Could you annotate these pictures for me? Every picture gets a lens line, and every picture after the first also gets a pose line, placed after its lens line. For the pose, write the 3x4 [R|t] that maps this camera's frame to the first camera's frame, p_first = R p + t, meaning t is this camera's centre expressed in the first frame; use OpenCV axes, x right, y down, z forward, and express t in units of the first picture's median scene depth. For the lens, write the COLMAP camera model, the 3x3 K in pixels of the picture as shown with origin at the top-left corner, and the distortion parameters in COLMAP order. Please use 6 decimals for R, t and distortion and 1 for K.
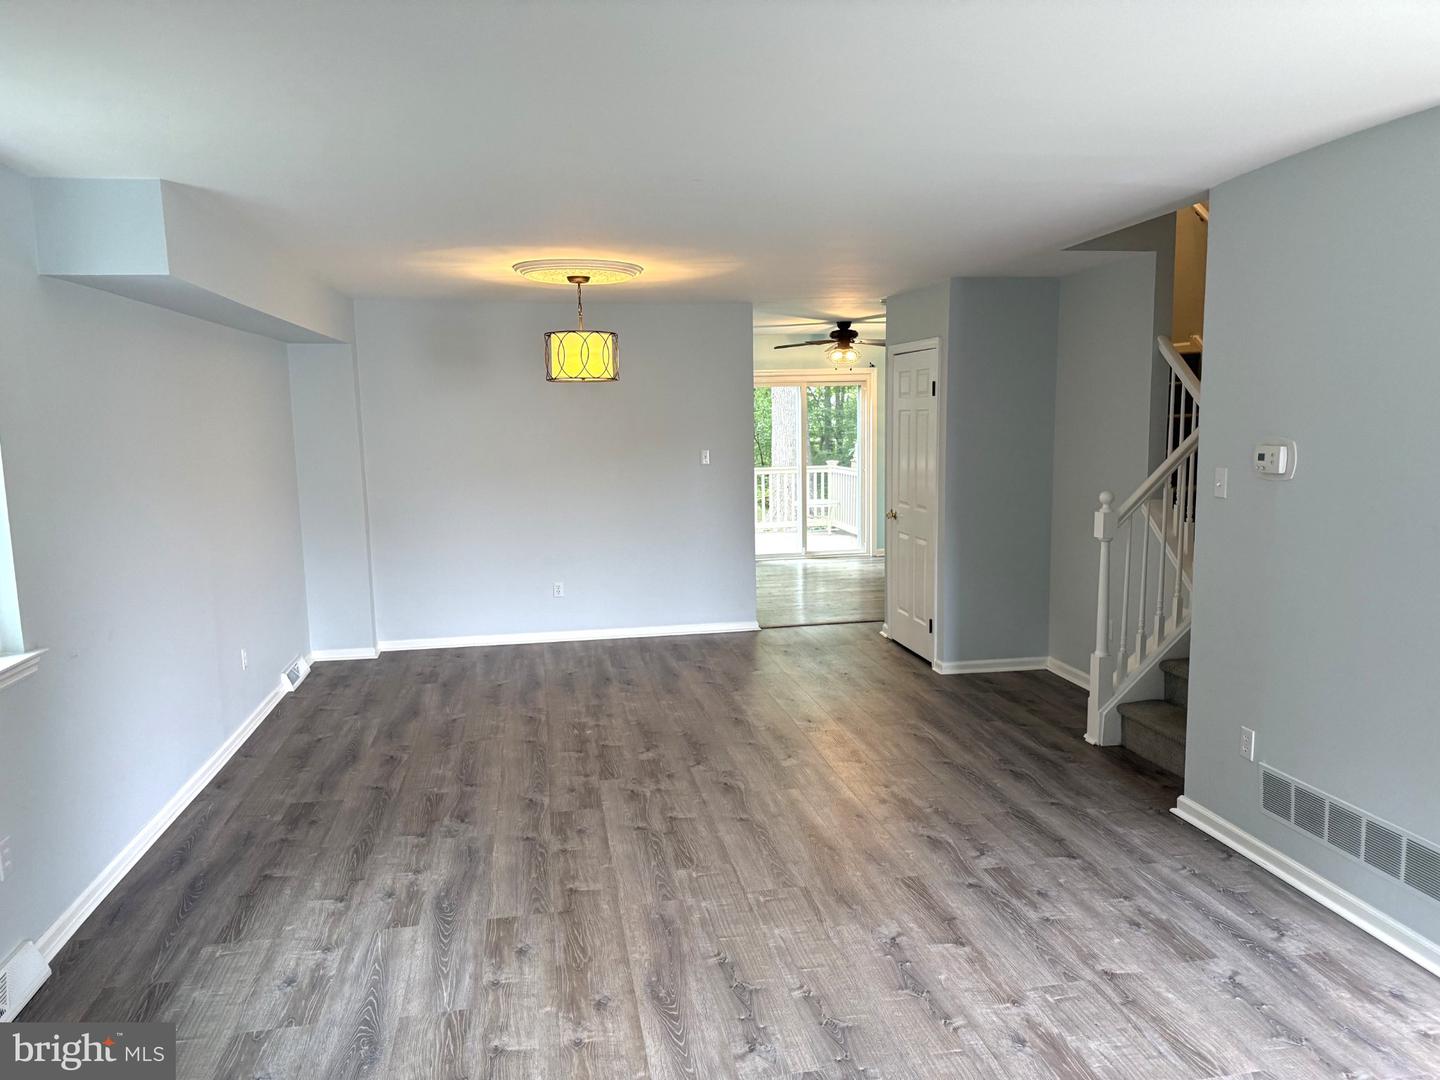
lens RADIAL K [[995.4, 0, 720.0], [0, 995.4, 540.0], [0, 0, 1]] dist [0.085334, -0.142453]
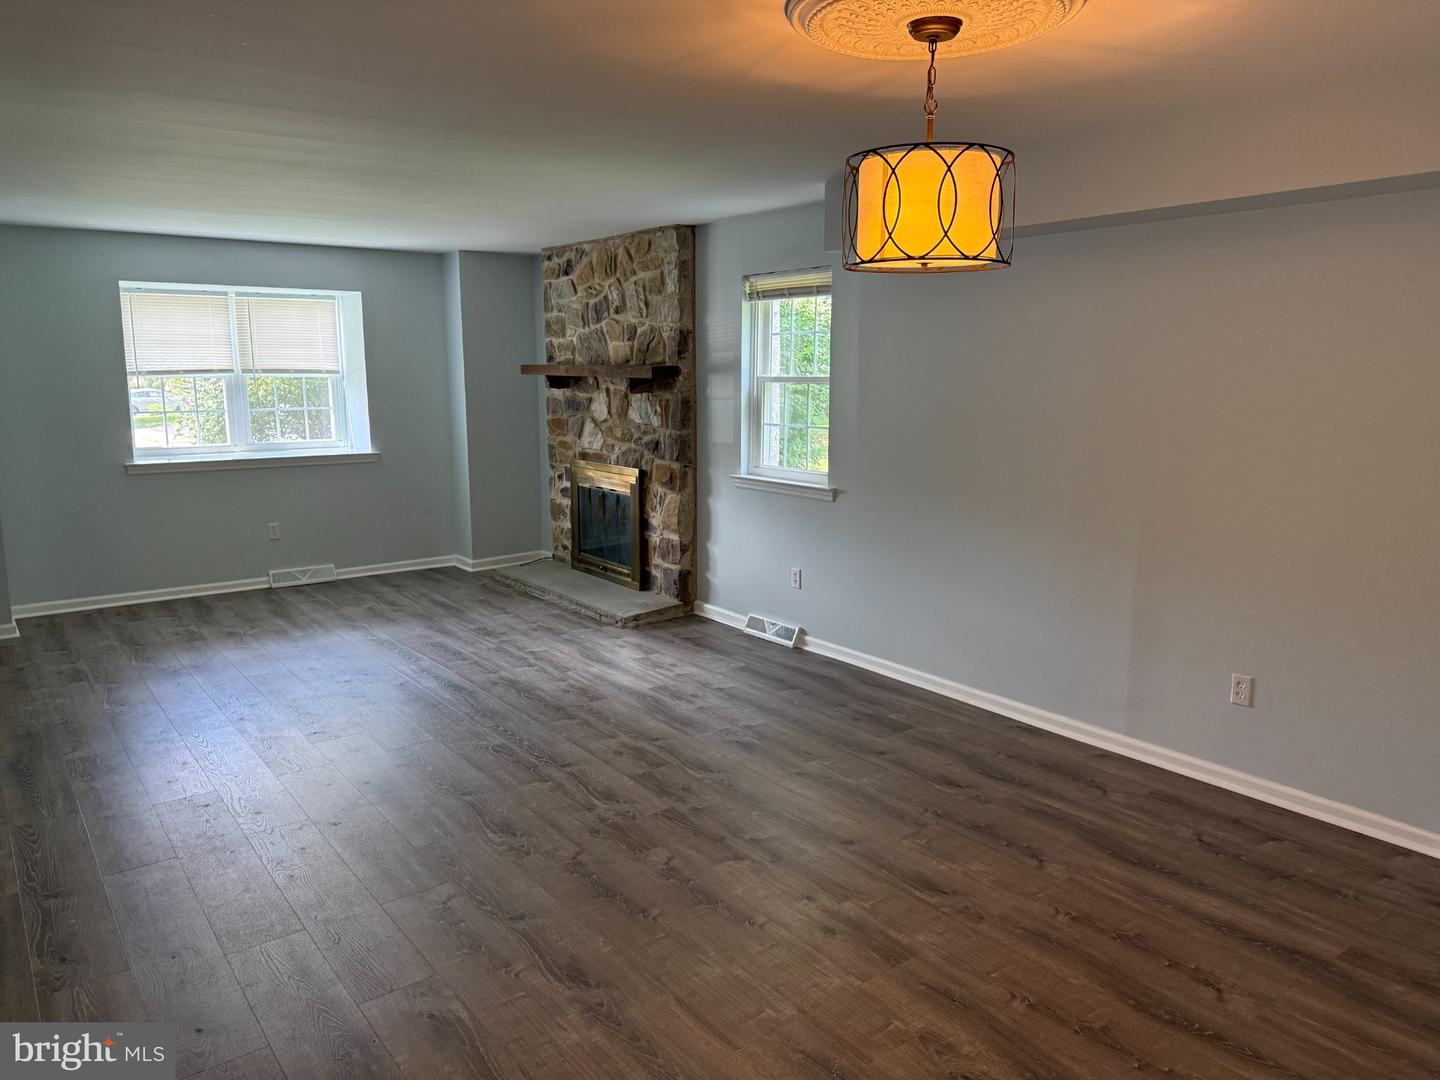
lens RADIAL K [[995.4, 0, 720.0], [0, 995.4, 540.0], [0, 0, 1]] dist [0.085334, -0.142453]
pose [[-0.891816, 0.094967, -0.442319, 0.209125], [-0.041373, 0.956501, 0.288779, -0.230929], [0.450503, 0.275838, -0.849094, 1.876360]]
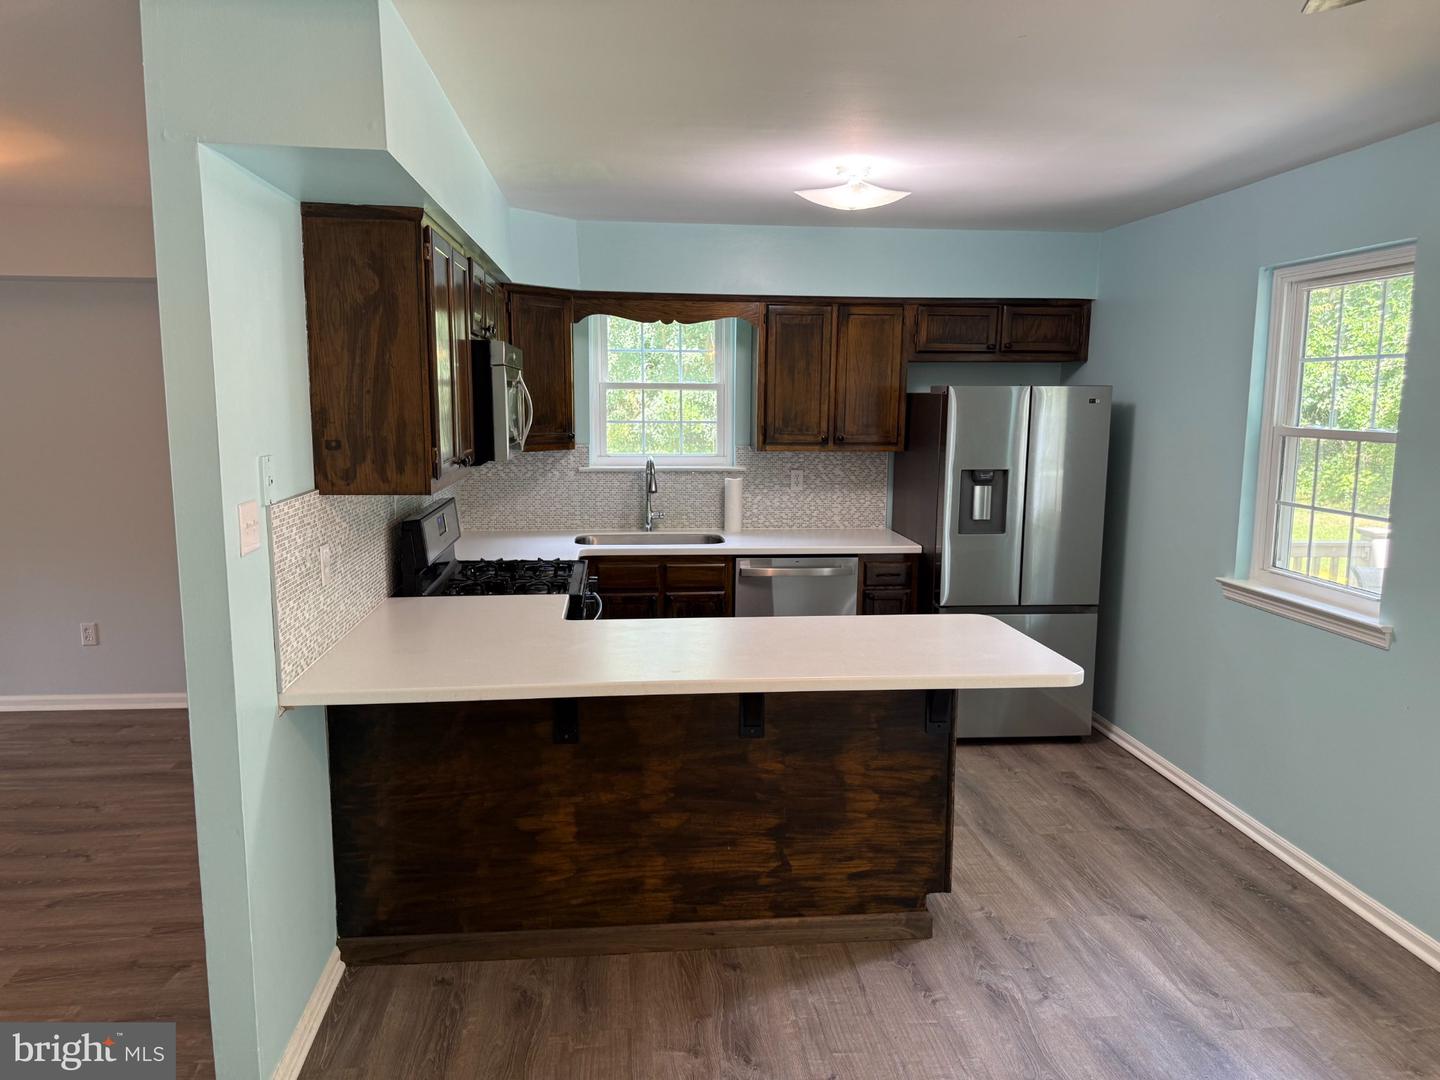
lens RADIAL K [[1030.8, 0, 723.9], [0, 1030.8, 537.9], [0, 0, 1]] dist [0.072081, -0.052129]
pose [[-0.082988, 0.156330, -0.984212, 0.614557], [-0.134872, 0.976770, 0.166521, -0.304923], [0.987382, 0.146561, -0.059976, 2.202220]]
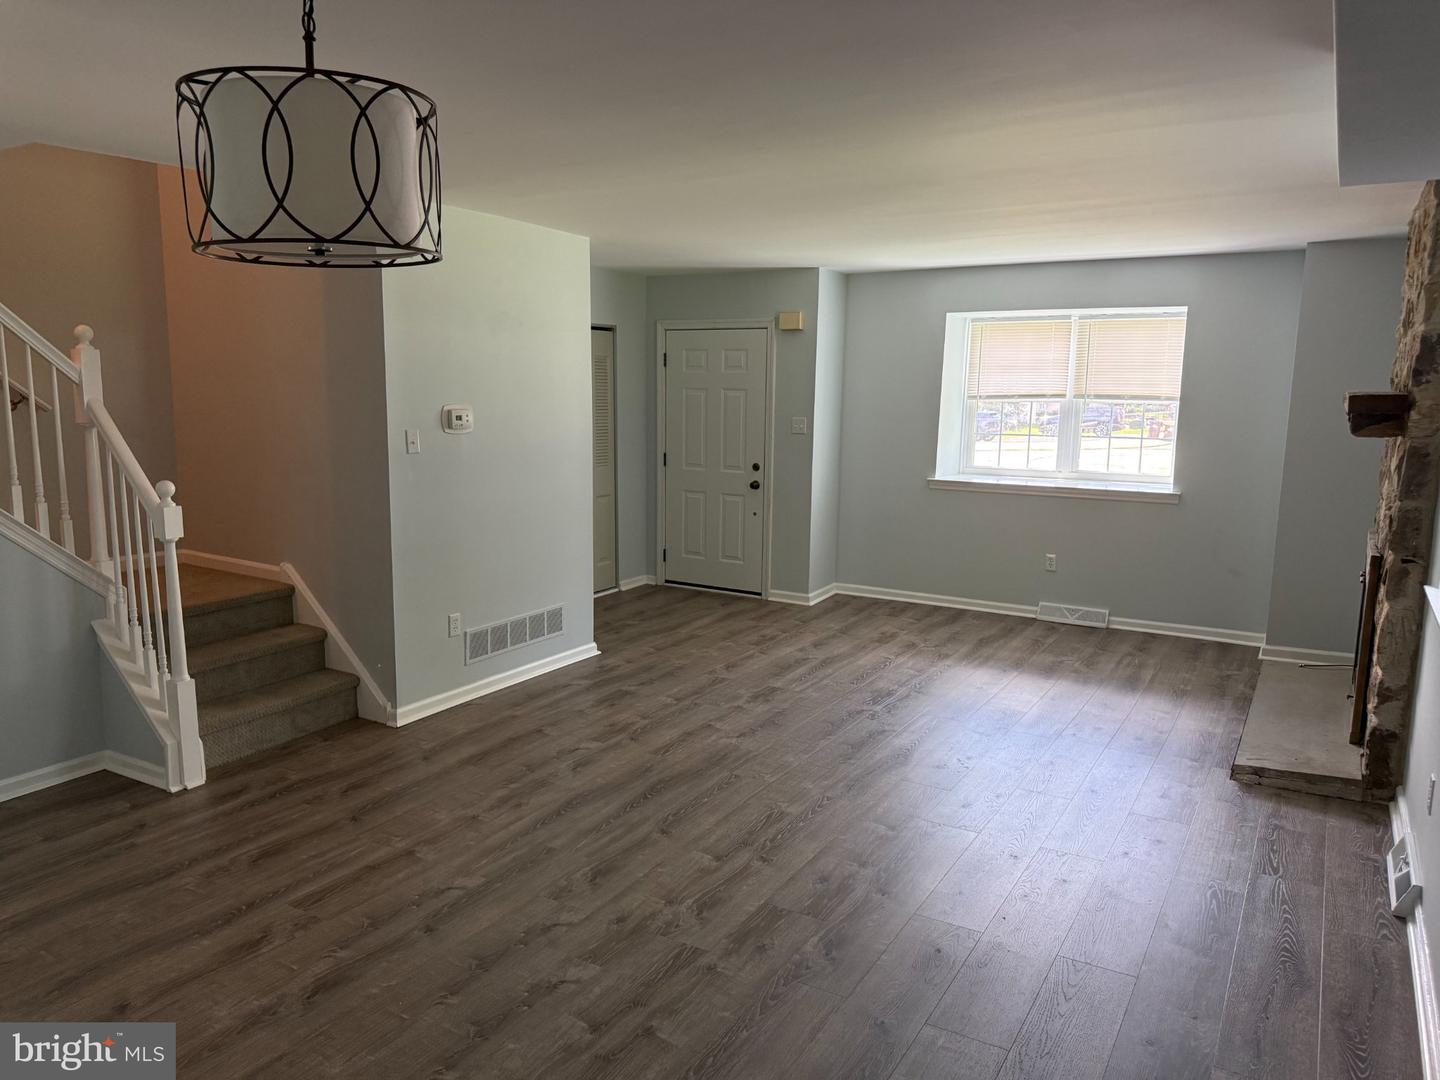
lens RADIAL K [[995.4, 0, 720.0], [0, 995.4, 540.0], [0, 0, 1]] dist [0.085334, -0.142453]
pose [[-0.747076, -0.089766, 0.658650, -0.598410], [0.090133, 0.968010, 0.234162, -0.185895], [-0.658600, 0.234303, -0.715086, 1.585613]]
